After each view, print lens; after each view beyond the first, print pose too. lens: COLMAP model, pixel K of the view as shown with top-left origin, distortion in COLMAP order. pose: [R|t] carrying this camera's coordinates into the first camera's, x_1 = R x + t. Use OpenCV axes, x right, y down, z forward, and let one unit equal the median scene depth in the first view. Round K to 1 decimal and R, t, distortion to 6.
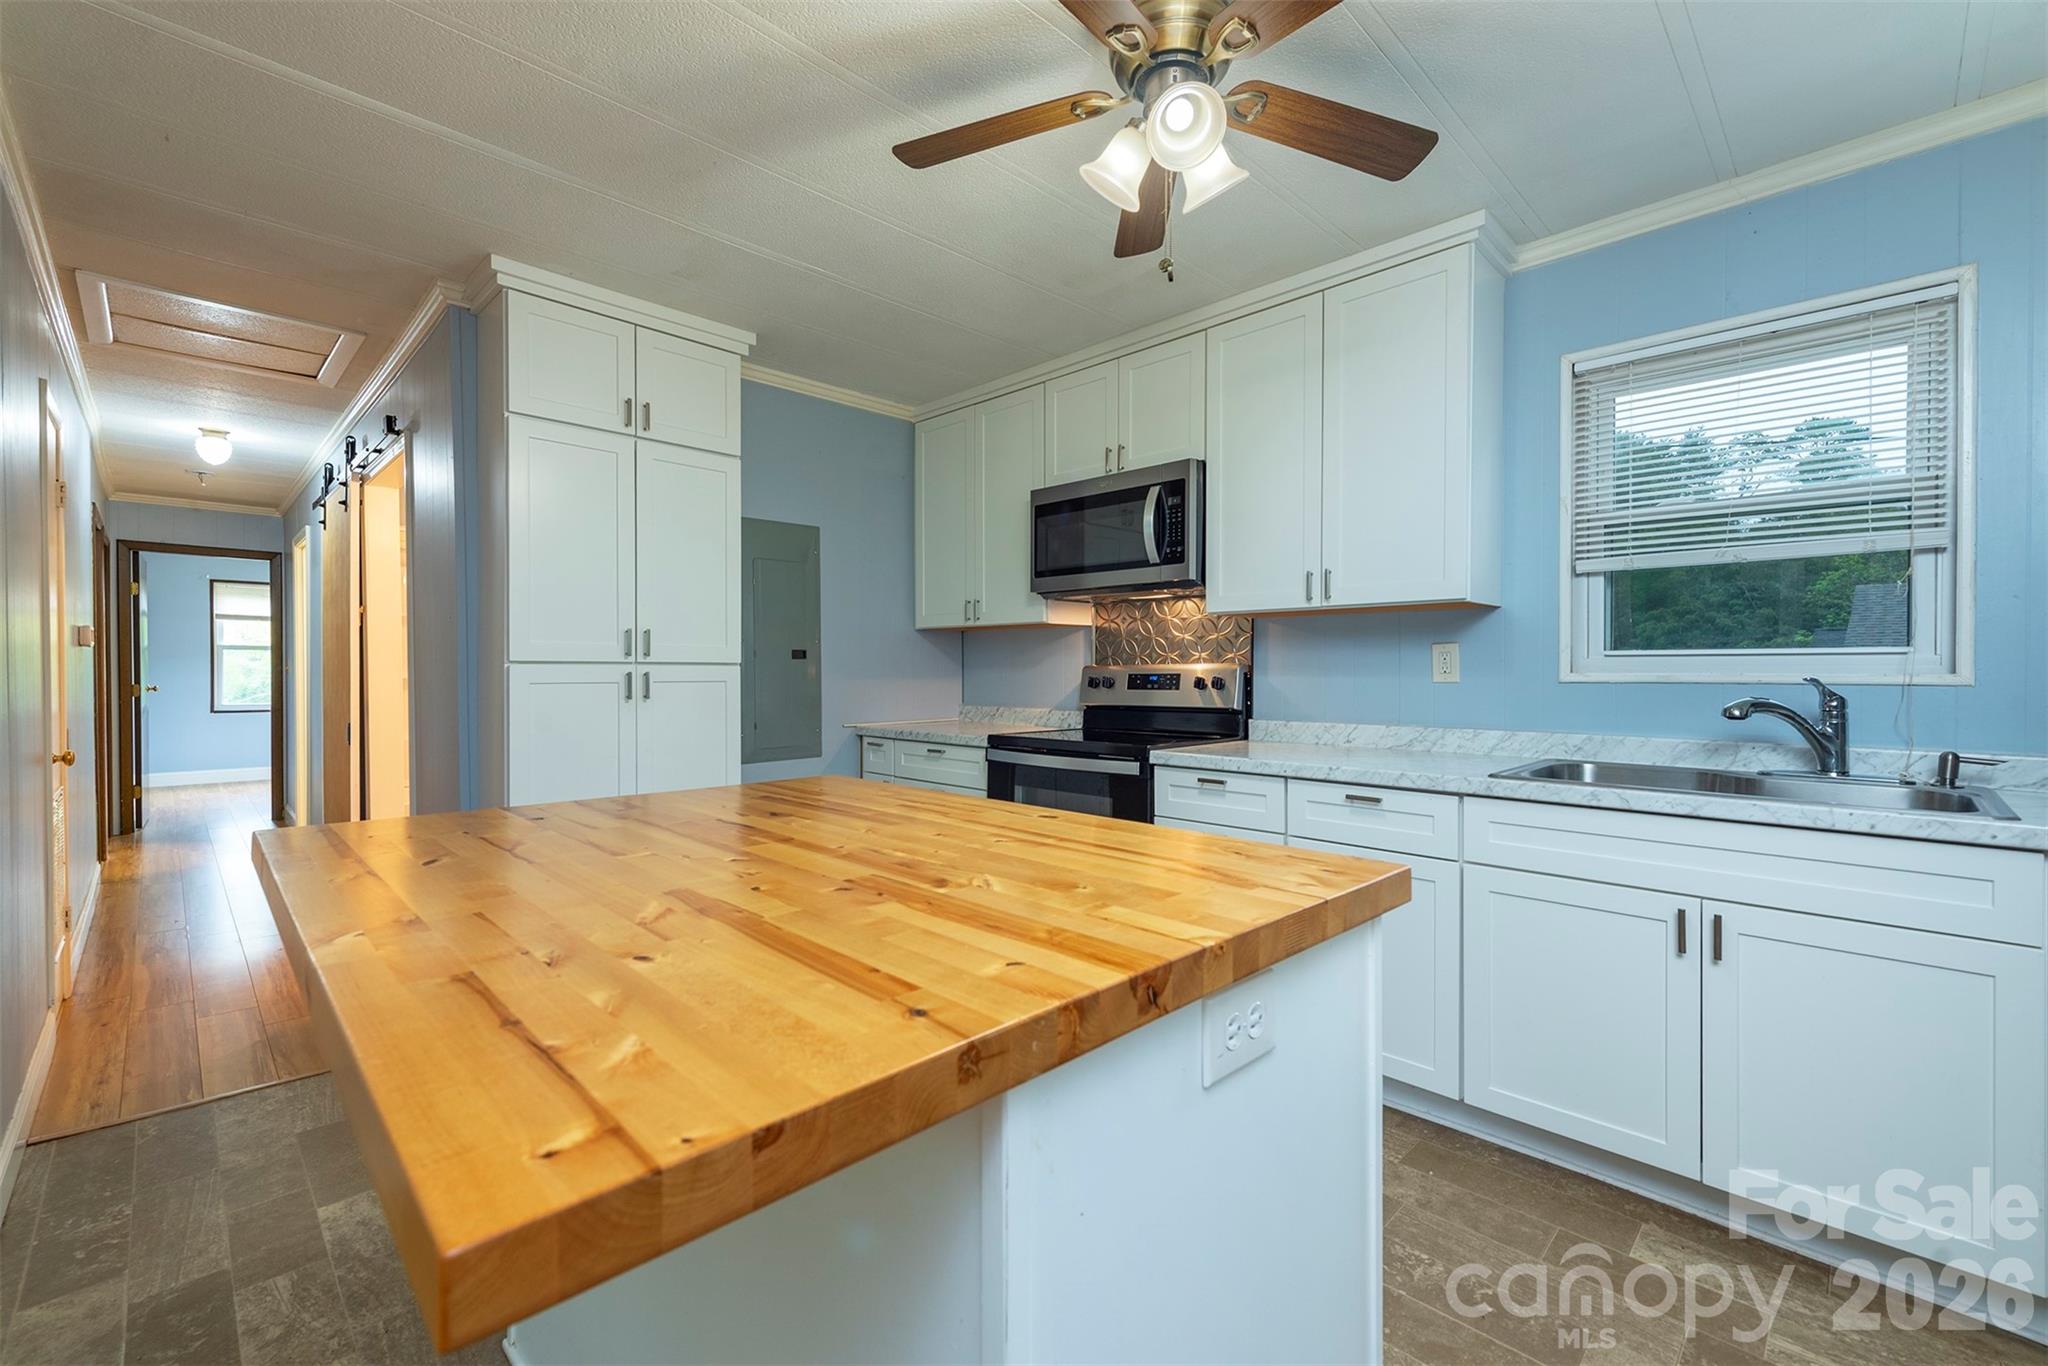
lens RADIAL K [[845.9, 0, 1015.9], [0, 845.9, 682.5], [0, 0, 1]] dist [0.008364, -0.002960]
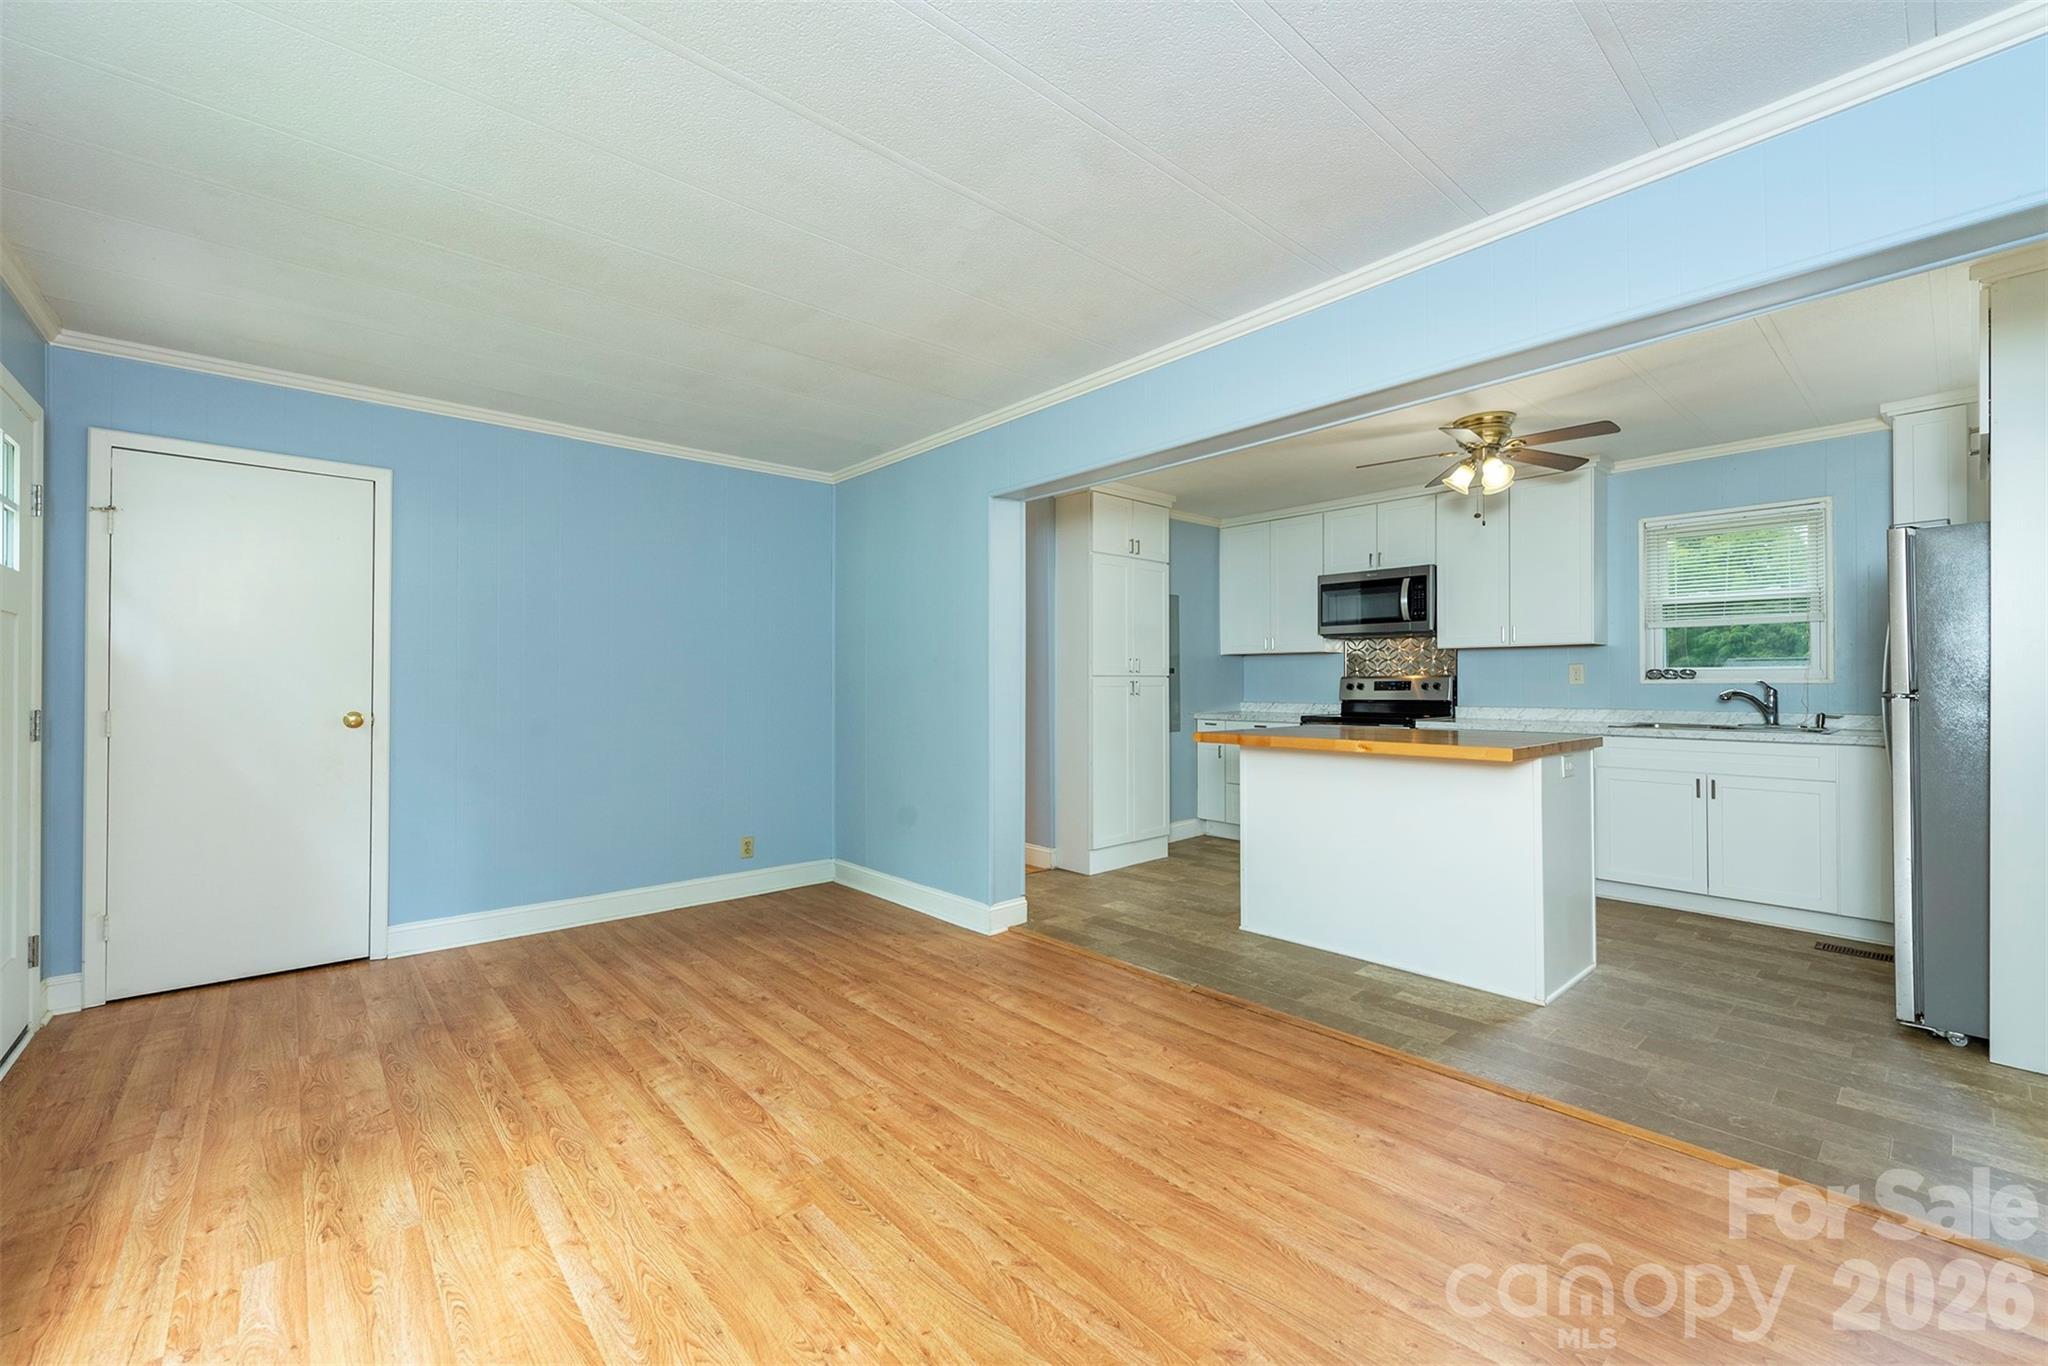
lens RADIAL K [[845.9, 0, 1006.2], [0, 845.9, 671.2], [0, 0, 1]] dist [0.008364, -0.002960]
pose [[0.998325, -0.003270, -0.057766, -0.607860], [0.001861, 0.999700, -0.024442, 0.012382], [0.057828, 0.024294, 0.998031, -0.895358]]
